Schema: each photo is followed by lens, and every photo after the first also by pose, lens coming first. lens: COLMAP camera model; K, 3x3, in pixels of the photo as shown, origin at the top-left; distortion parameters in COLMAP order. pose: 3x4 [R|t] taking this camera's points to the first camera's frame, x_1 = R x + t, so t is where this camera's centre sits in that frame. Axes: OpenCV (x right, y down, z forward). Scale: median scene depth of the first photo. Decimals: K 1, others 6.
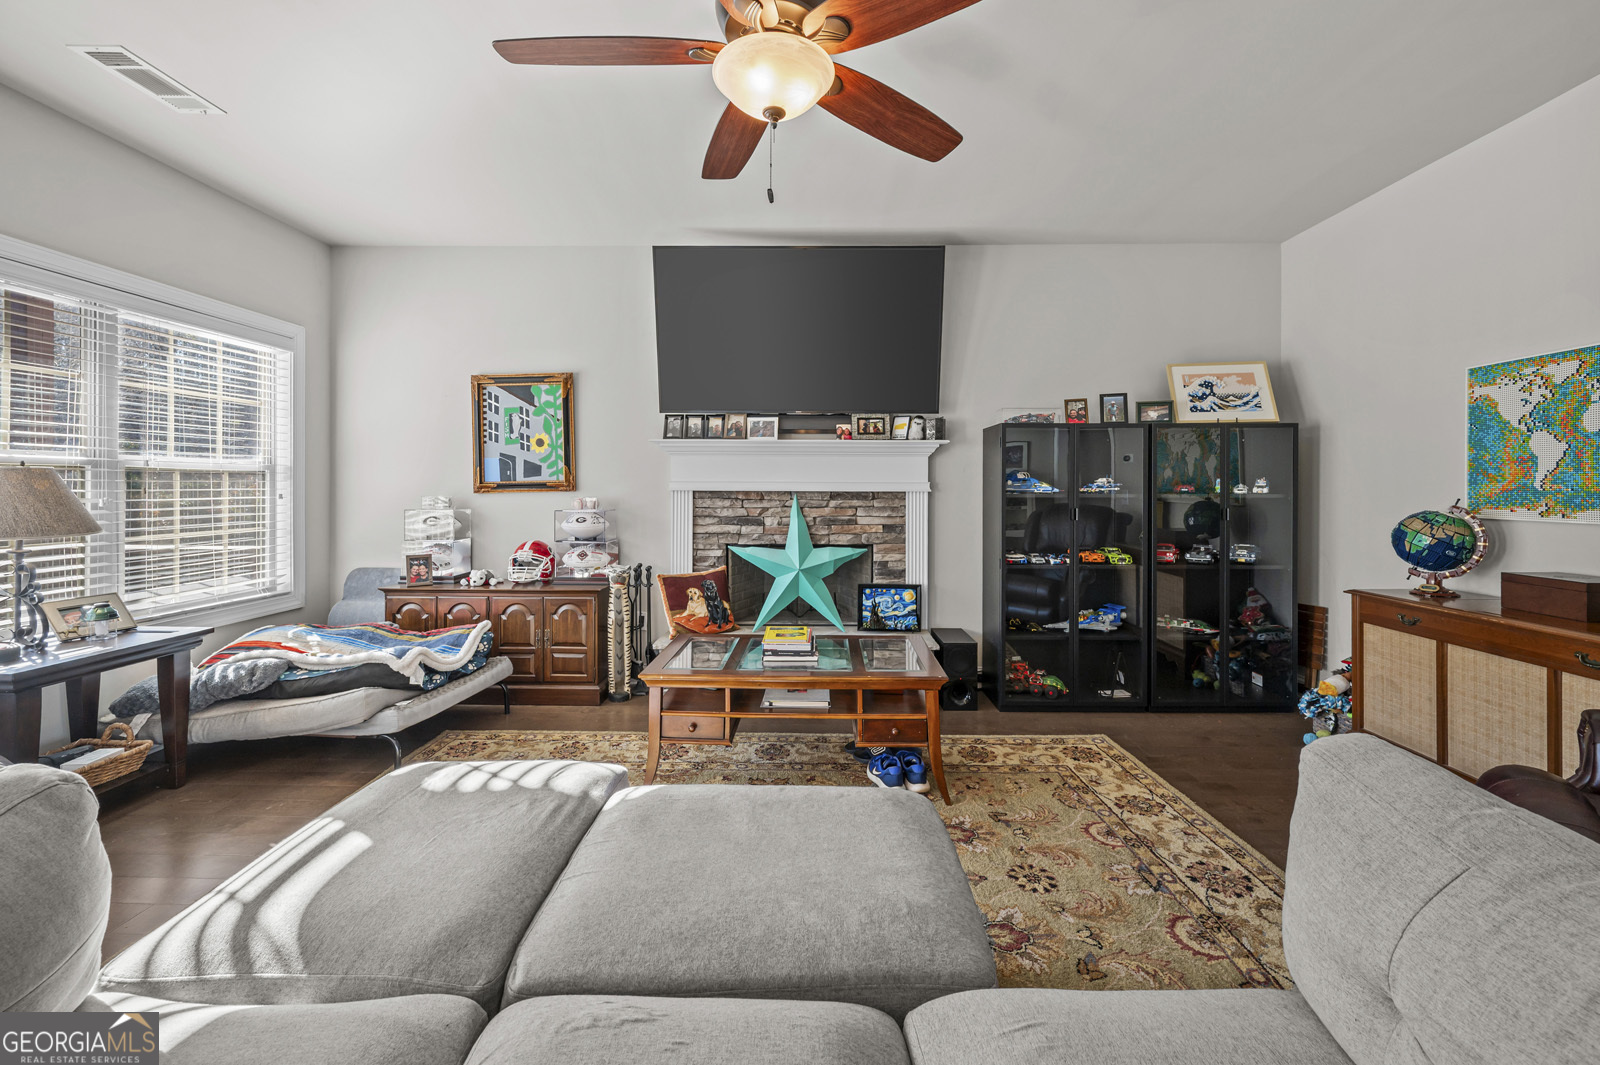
lens RADIAL K [[648.9, 0, 813.3], [0, 648.9, 485.0], [0, 0, 1]] dist [-0.000511, 0.000008]
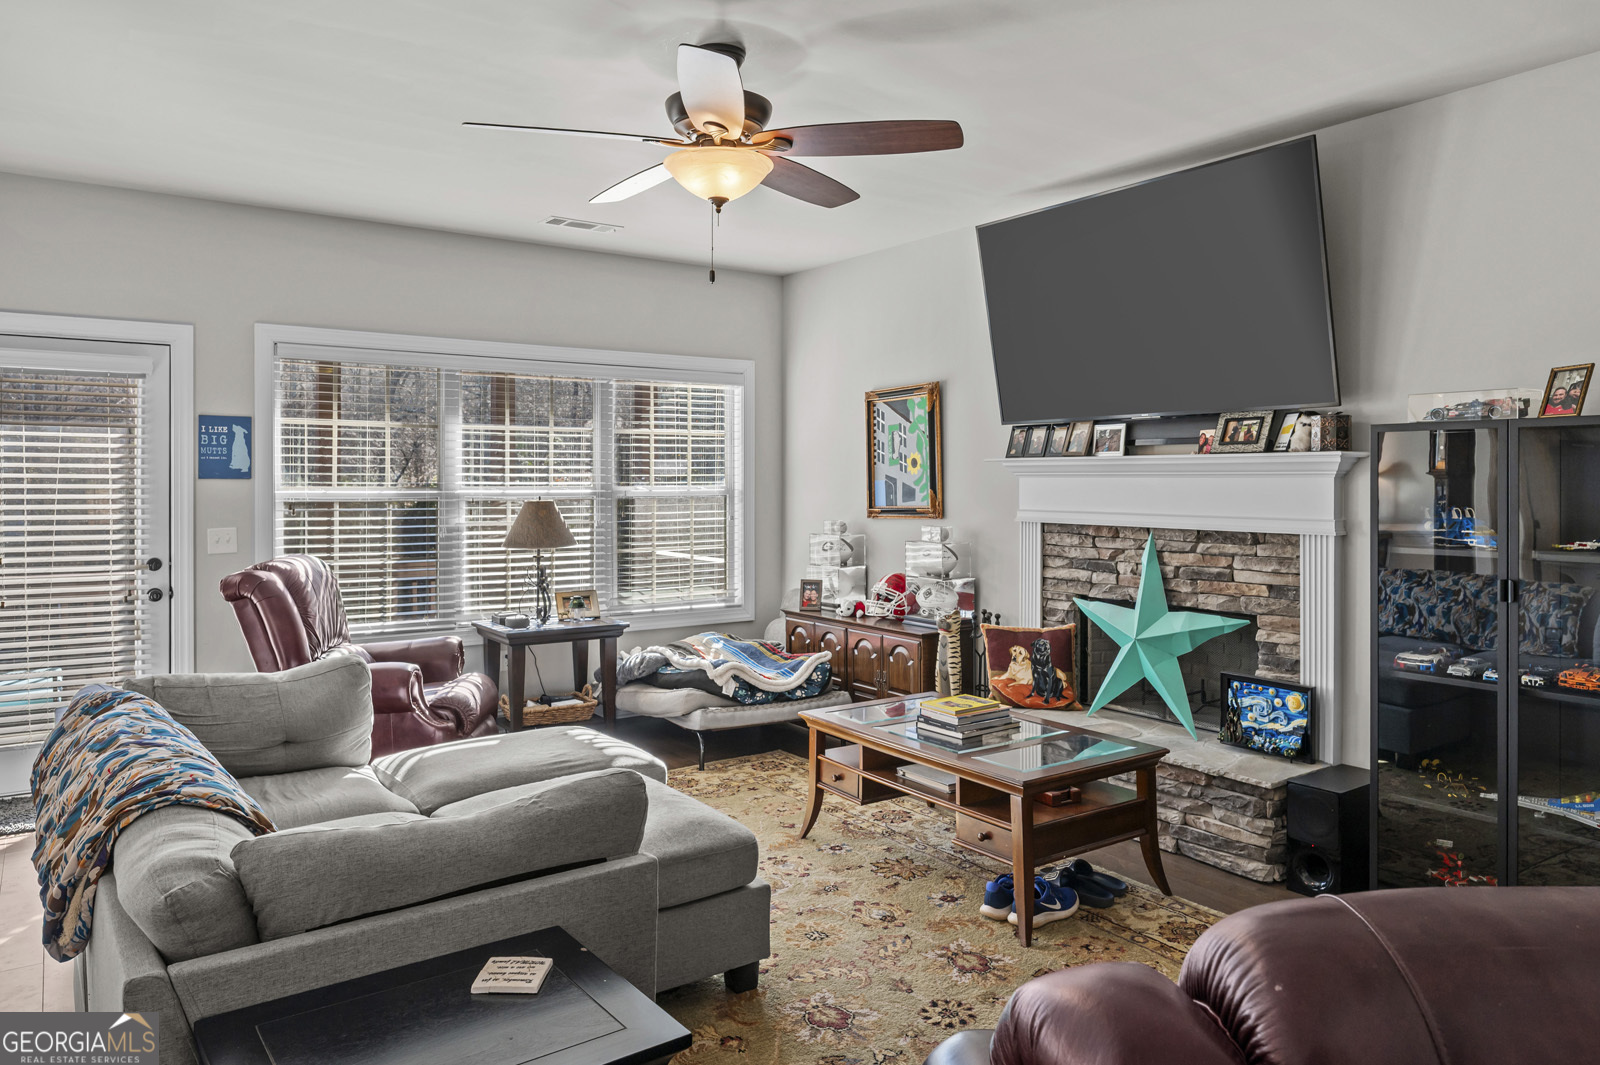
lens RADIAL K [[1066.7, 0, 802.7], [0, 1066.7, 480.5], [0, 0, 1]] dist [-0.003782, -0.002173]
pose [[0.589273, -0.003147, -0.807928, 0.688218], [0.004569, 0.999989, -0.000563, -0.042661], [0.807921, -0.003360, 0.589282, 0.019943]]
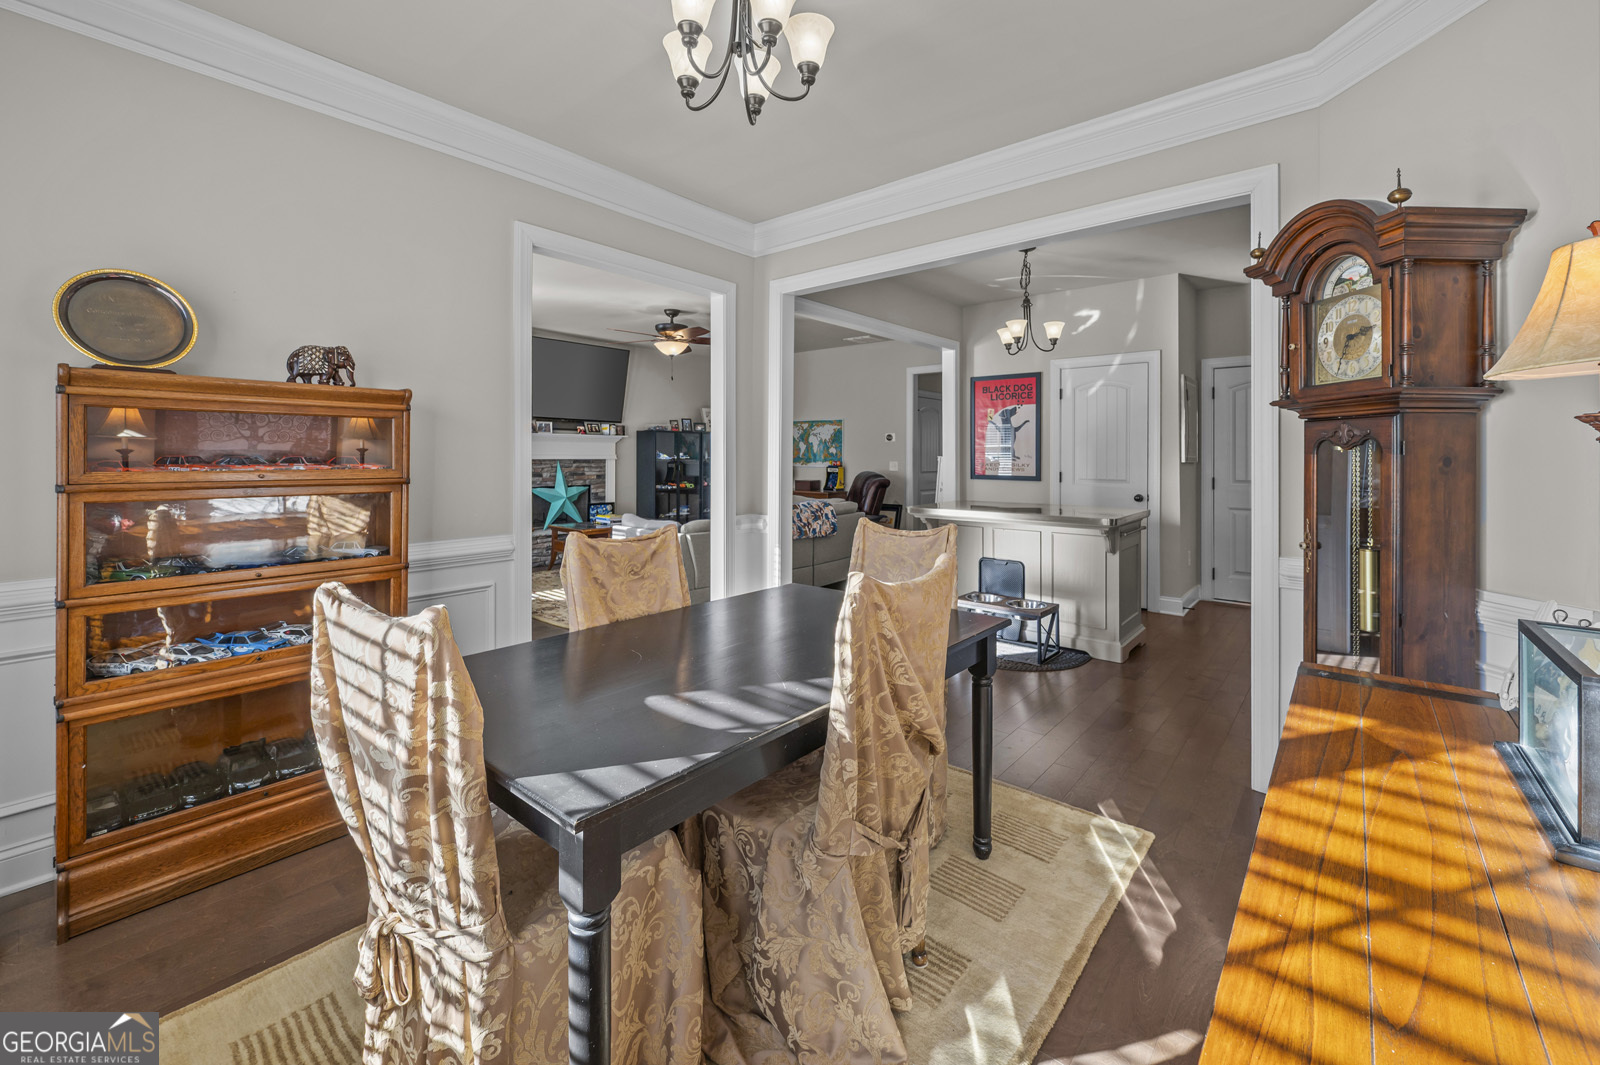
lens RADIAL K [[666.5, 0, 795.2], [0, 666.5, 458.5], [0, 0, 1]] dist [-0.001351, 0.000144]
pose [[0.629918, -0.004052, 0.776651, -1.172719], [-0.003098, 0.999965, 0.007730, -0.011047], [-0.776656, -0.007276, 0.629883, -0.865061]]
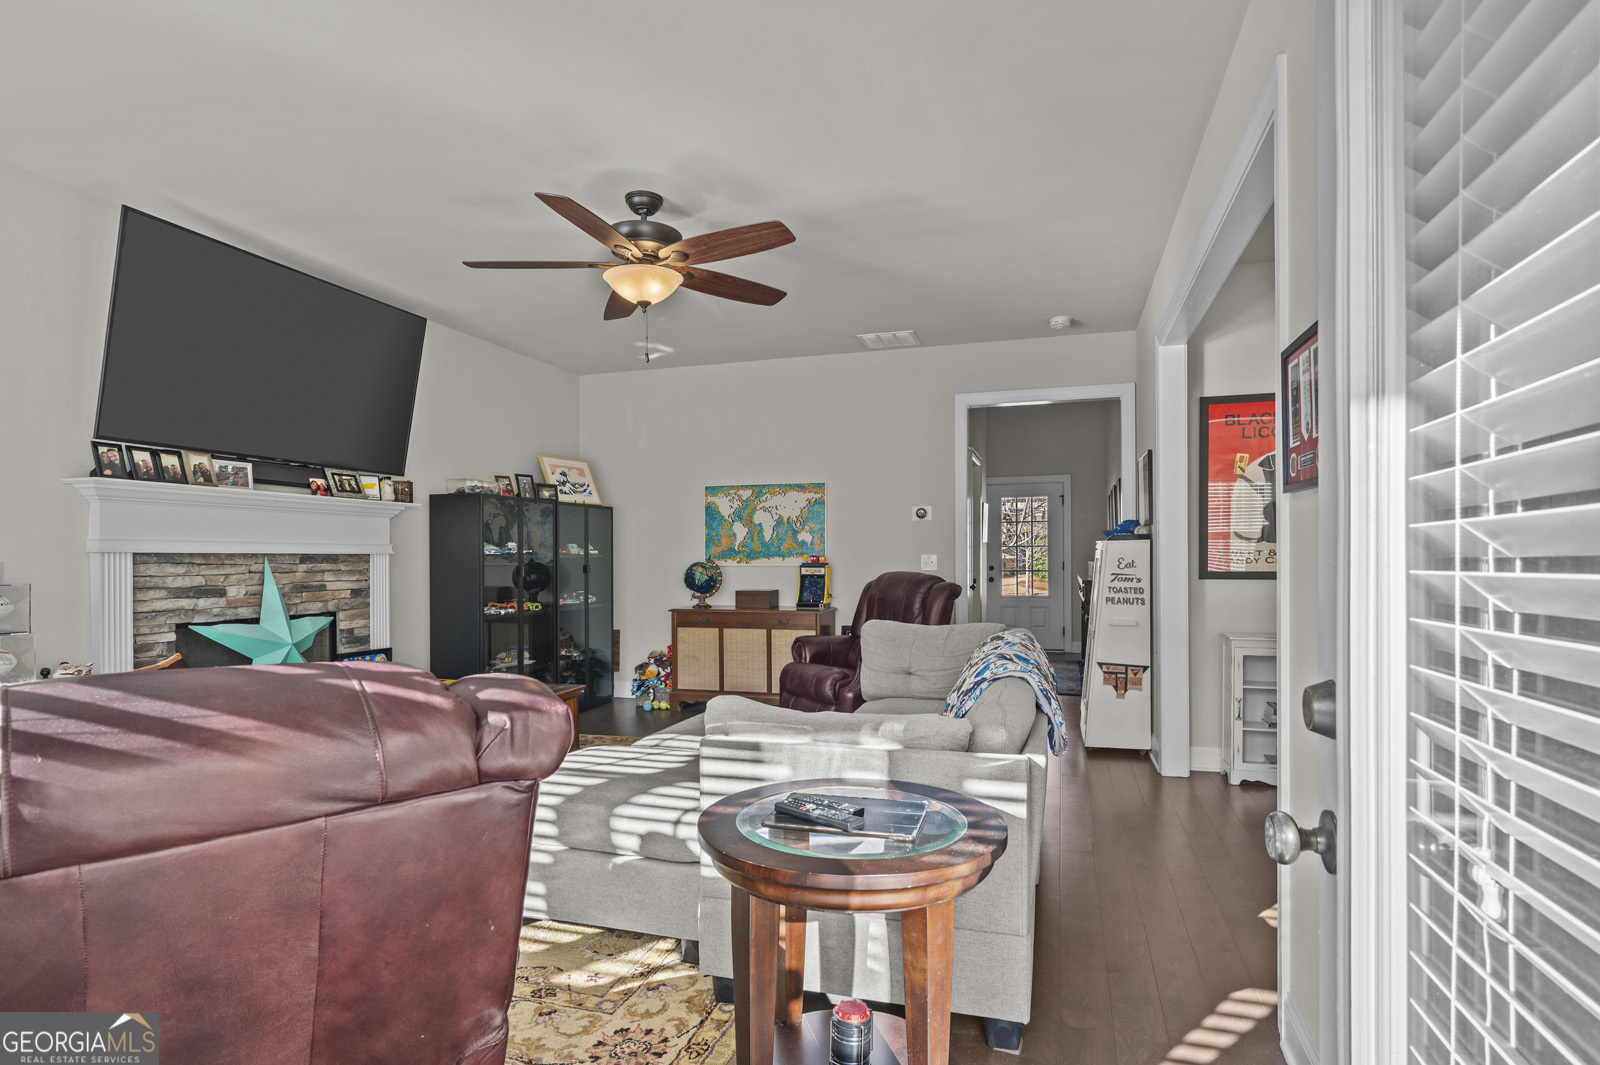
lens RADIAL K [[833.8, 0, 792.4], [0, 833.8, 559.9], [0, 0, 1]] dist [0.000580, 0.000178]
pose [[0.287517, -0.007355, 0.957747, -0.868666], [0.002773, 0.999973, 0.006847, 0.012584], [-0.957771, 0.000687, 0.287530, 0.045737]]
